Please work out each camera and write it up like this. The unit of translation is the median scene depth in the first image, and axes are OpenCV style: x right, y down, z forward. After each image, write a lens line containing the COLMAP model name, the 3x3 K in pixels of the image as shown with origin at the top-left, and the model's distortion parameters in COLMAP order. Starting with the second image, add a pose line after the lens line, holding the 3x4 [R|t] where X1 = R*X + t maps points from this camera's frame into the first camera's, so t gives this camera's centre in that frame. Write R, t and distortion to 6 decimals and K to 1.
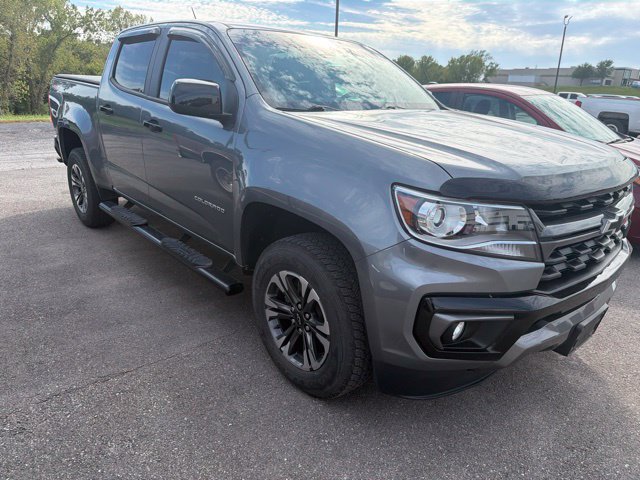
lens RADIAL K [[457.0, 0, 320.6], [0, 457.0, 244.6], [0, 0, 1]] dist [0.003963, -0.006087]
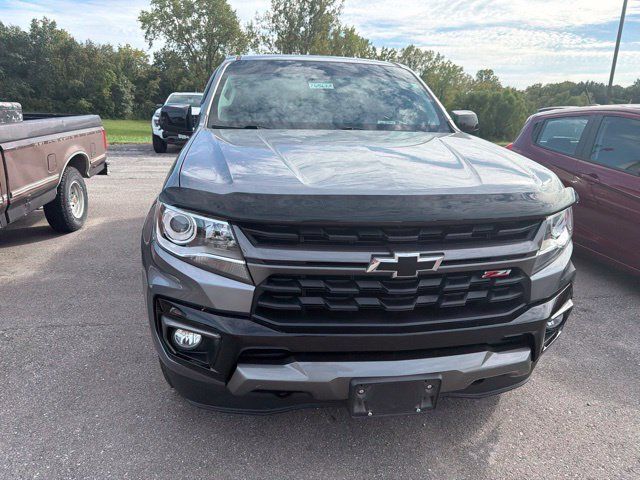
lens RADIAL K [[456.3, 0, 321.7], [0, 456.3, 237.4], [0, 0, 1]] dist [0.008838, -0.011768]
pose [[0.838345, 0.132601, -0.528767, 0.826103], [-0.170787, 0.985022, -0.023759, -0.046016], [0.517697, 0.110225, 0.848434, 0.213952]]
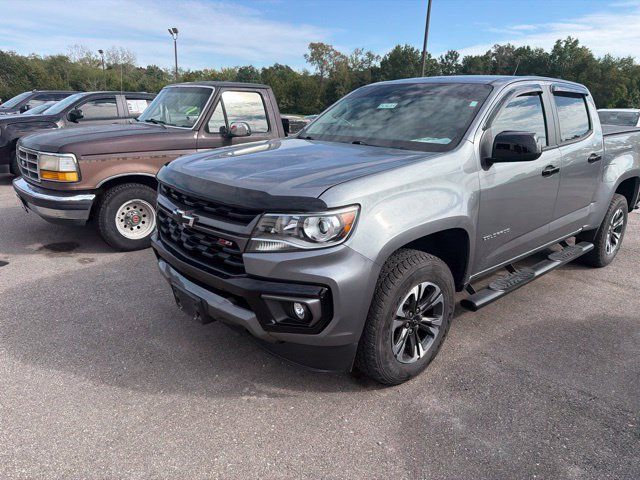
lens RADIAL K [[454.7, 0, 314.6], [0, 454.7, 240.7], [0, 0, 1]] dist [0.010159, -0.008103]
pose [[-0.006403, 0.241325, -0.970423, 1.705270], [-0.354562, 0.906845, 0.227854, -0.374741], [0.935010, 0.345535, 0.079758, 1.124859]]
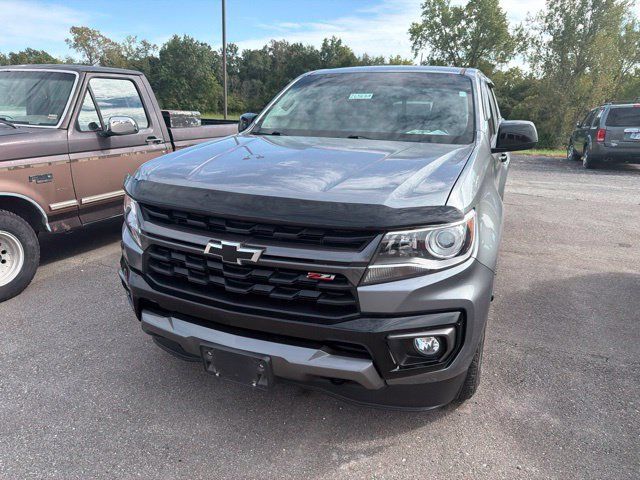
lens RADIAL K [[456.7, 0, 321.1], [0, 456.7, 242.4], [0, 0, 1]] dist [0.006356, -0.007754]
pose [[0.438010, 0.227457, -0.869719, 1.355846], [-0.299700, 0.949062, 0.097271, -0.189324], [0.847542, 0.218049, 0.483867, 0.616577]]
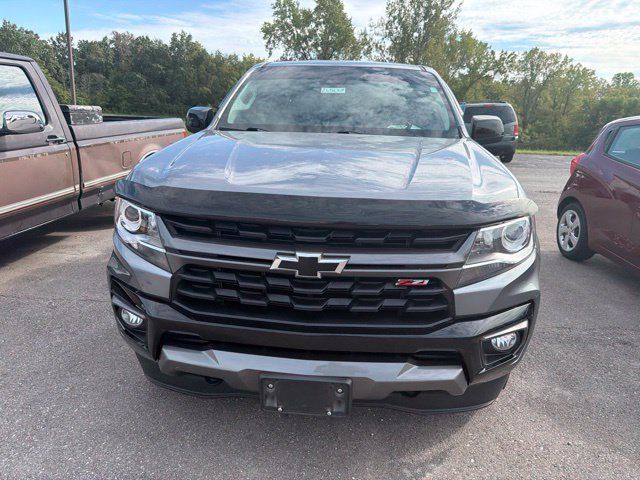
lens RADIAL K [[456.3, 0, 321.7], [0, 456.3, 237.4], [0, 0, 1]] dist [0.008838, -0.011768]
pose [[0.687729, 0.178432, -0.703698, 1.076074], [-0.240465, 0.970594, 0.011098, -0.097975], [0.684986, 0.161582, 0.710412, 0.385292]]
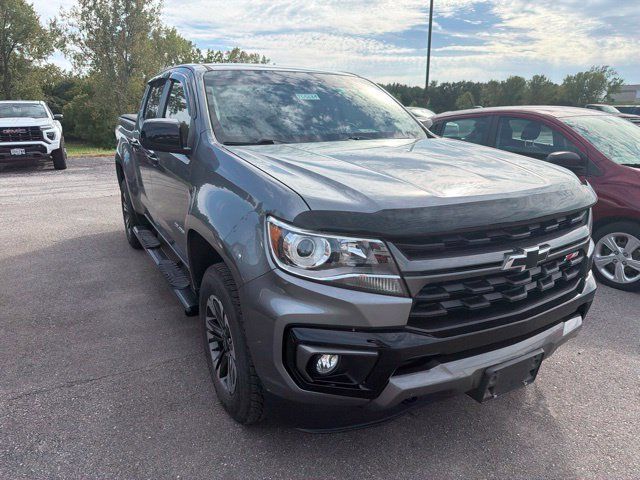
lens RADIAL K [[456.7, 0, 321.1], [0, 456.7, 242.4], [0, 0, 1]] dist [0.006356, -0.007754]
pose [[0.975408, 0.021801, -0.219325, 0.389838], [-0.034483, 0.997937, -0.054161, -0.015116], [0.217692, 0.060392, 0.974147, 0.020505]]
